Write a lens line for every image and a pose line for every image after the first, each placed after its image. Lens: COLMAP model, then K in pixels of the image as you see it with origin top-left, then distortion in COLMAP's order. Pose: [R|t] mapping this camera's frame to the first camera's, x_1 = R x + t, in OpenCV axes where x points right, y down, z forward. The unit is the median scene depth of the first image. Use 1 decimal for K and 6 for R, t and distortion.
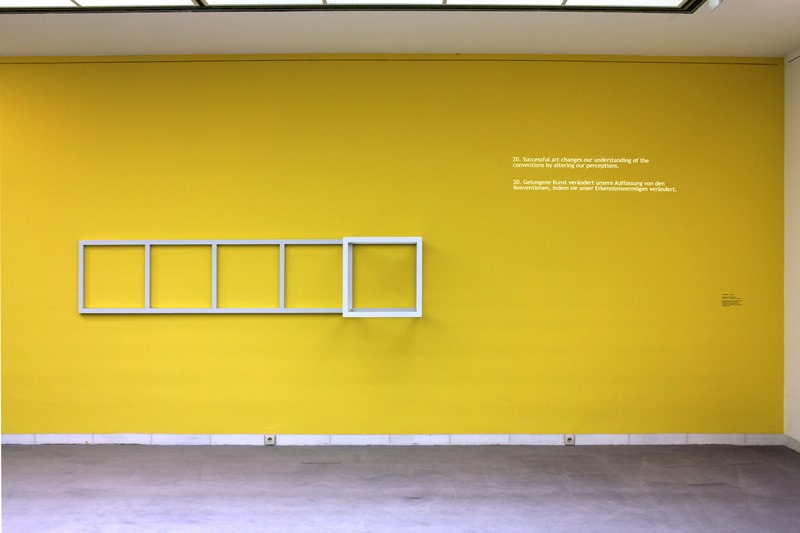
lens RADIAL K [[1040.5, 0, 400.0], [0, 1040.5, 261.7], [0, 0, 1]] dist [-0.037673, 0.000000]
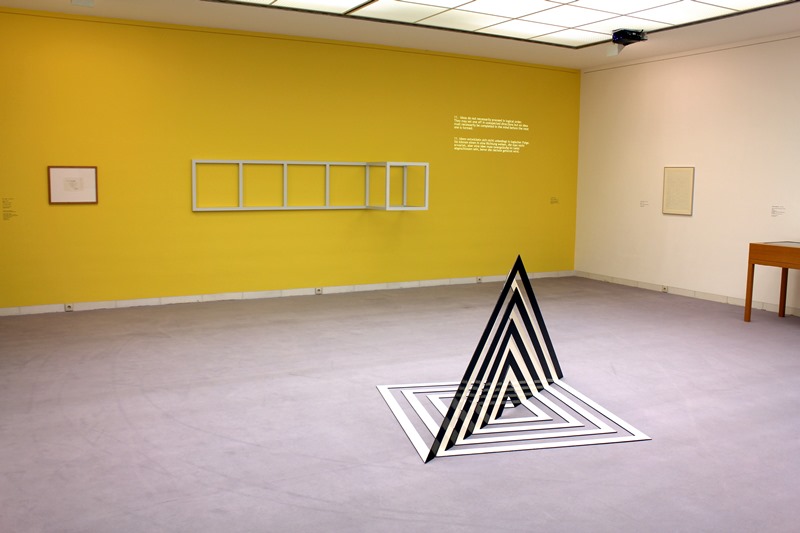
lens RADIAL K [[713.0, 0, 410.3], [0, 713.0, 237.8], [0, 0, 1]] dist [-0.101995, 0.012871]
pose [[0.873936, -0.028558, 0.485202, -0.519550], [-0.013315, 0.996491, 0.082633, 0.002679], [-0.485859, -0.078677, 0.870489, 0.013407]]
